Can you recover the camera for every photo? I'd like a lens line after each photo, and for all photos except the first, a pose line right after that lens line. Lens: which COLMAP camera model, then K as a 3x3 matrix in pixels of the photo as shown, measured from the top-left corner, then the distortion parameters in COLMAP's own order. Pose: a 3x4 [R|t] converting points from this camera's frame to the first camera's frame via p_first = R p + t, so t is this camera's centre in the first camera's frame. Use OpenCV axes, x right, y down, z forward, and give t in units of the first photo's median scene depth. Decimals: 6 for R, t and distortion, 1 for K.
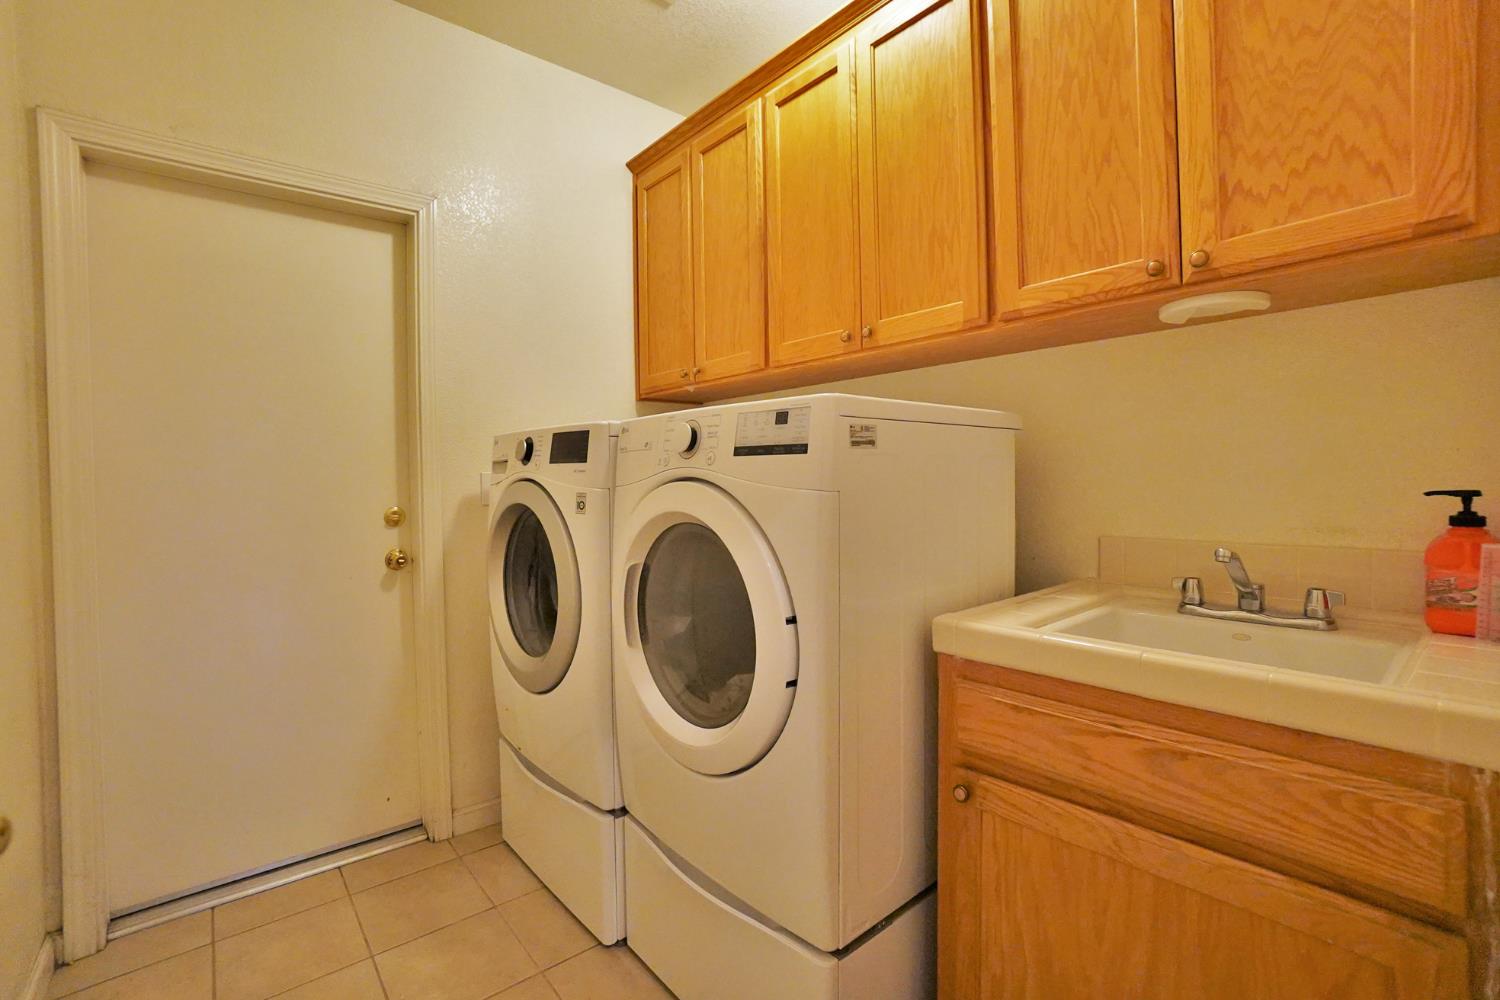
lens RADIAL K [[664.6, 0, 738.2], [0, 664.6, 491.9], [0, 0, 1]] dist [-0.063596, 0.022139]
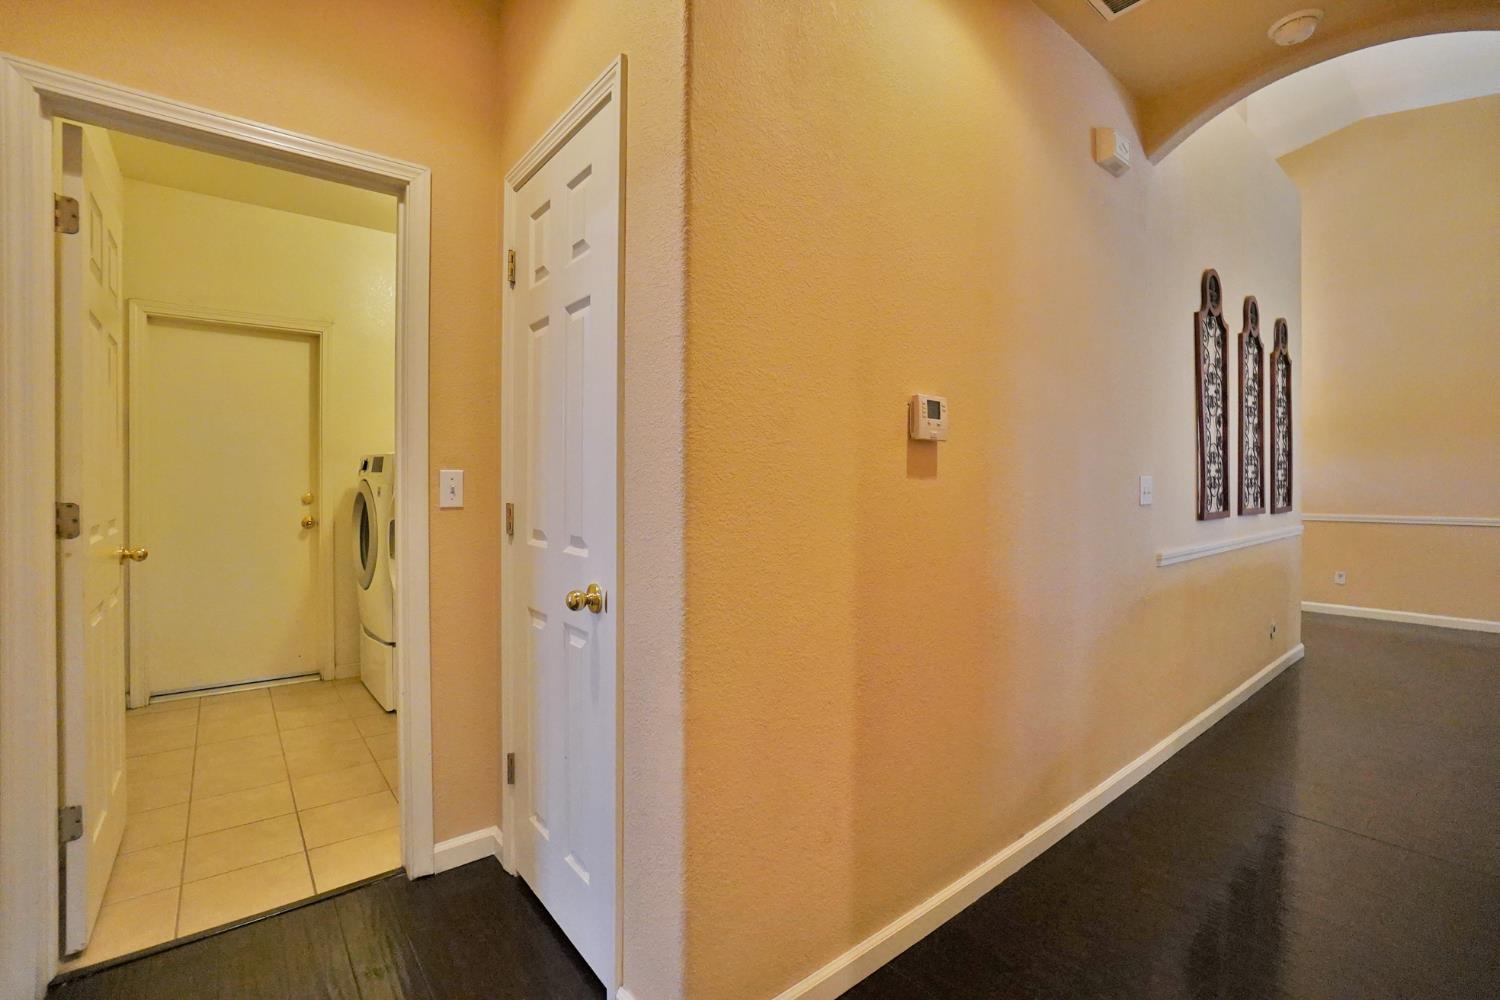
lens RADIAL K [[664.6, 0, 738.2], [0, 664.6, 491.9], [0, 0, 1]] dist [-0.063596, 0.022139]
pose [[0.999752, 0.022113, -0.002451, 0.713466], [-0.022129, 0.999733, -0.006589, 0.004408], [0.002304, 0.006641, 0.999975, -0.843878]]
